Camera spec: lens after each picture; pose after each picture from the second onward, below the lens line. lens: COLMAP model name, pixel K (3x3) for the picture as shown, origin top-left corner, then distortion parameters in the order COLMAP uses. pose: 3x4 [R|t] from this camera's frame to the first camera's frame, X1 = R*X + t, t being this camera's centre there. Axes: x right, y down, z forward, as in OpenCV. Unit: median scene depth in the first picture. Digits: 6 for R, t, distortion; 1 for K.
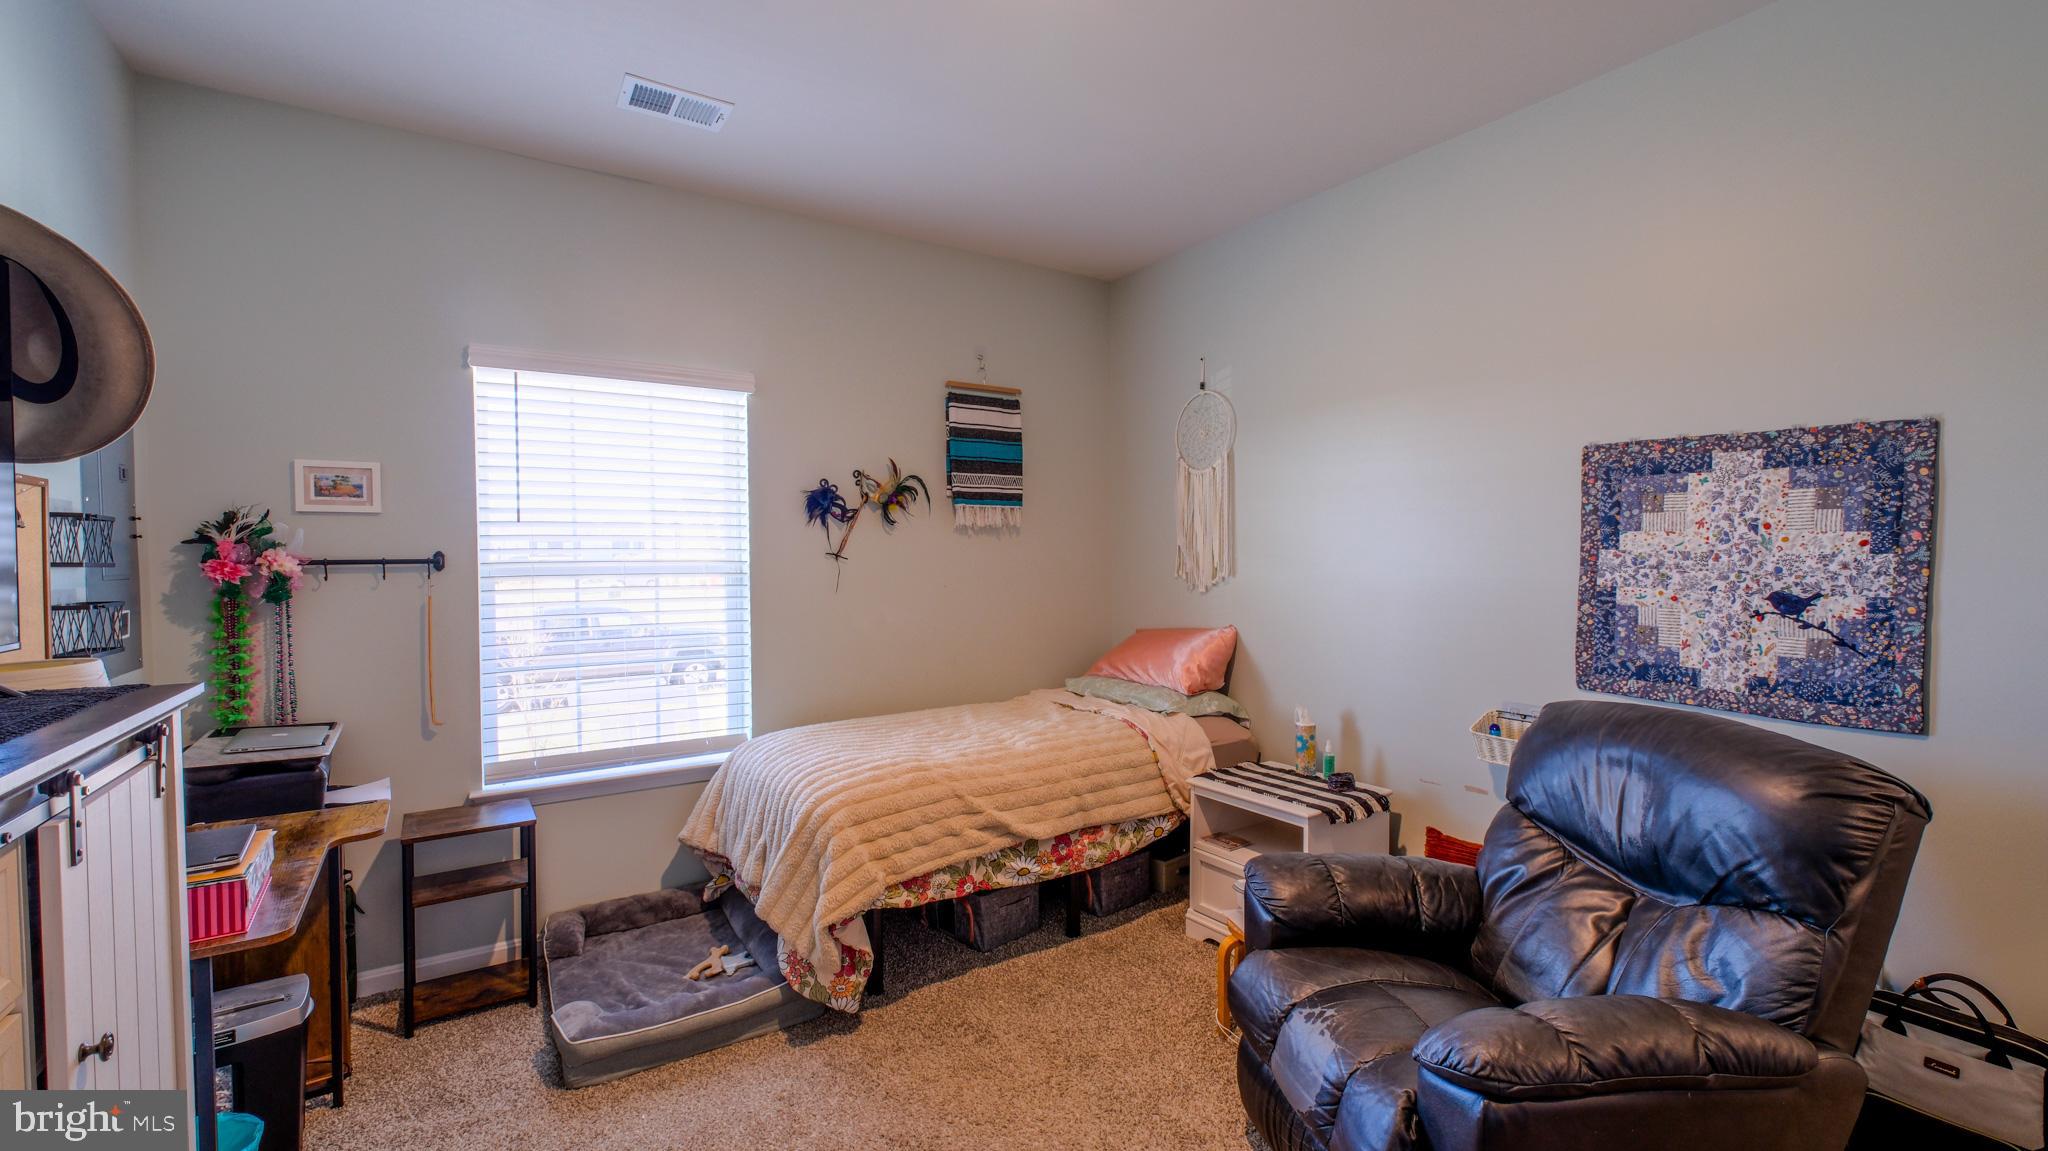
lens RADIAL K [[847.9, 0, 1020.7], [0, 847.9, 572.9], [0, 0, 1]] dist [0.000895, 0.000218]
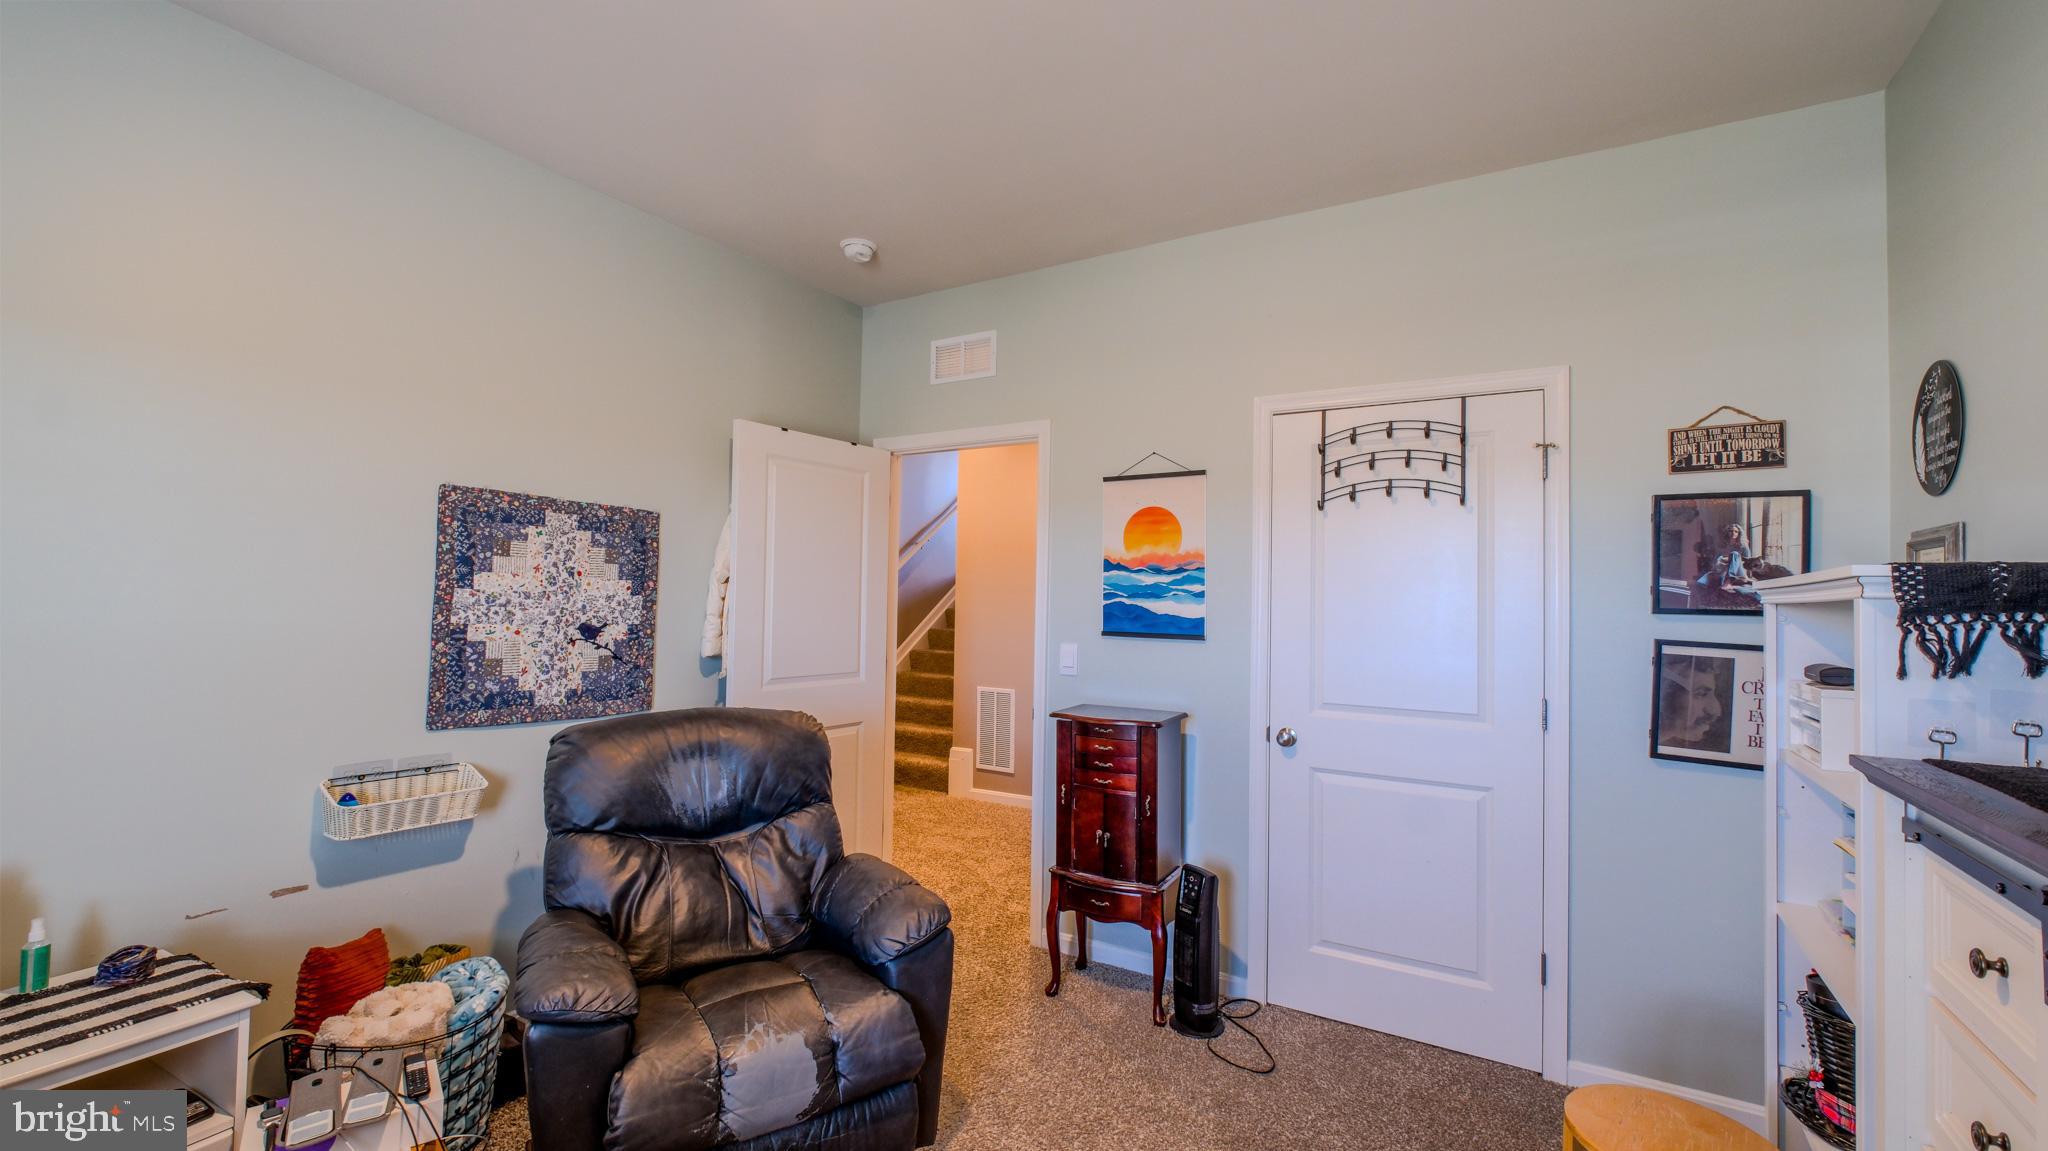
lens RADIAL K [[847.9, 0, 1021.0], [0, 847.9, 573.8], [0, 0, 1]] dist [0.000895, 0.000218]
pose [[-0.423308, 0.027279, 0.905575, -0.541758], [0.008126, 0.999621, -0.026313, -0.012927], [-0.905949, -0.003780, -0.423369, 0.835109]]
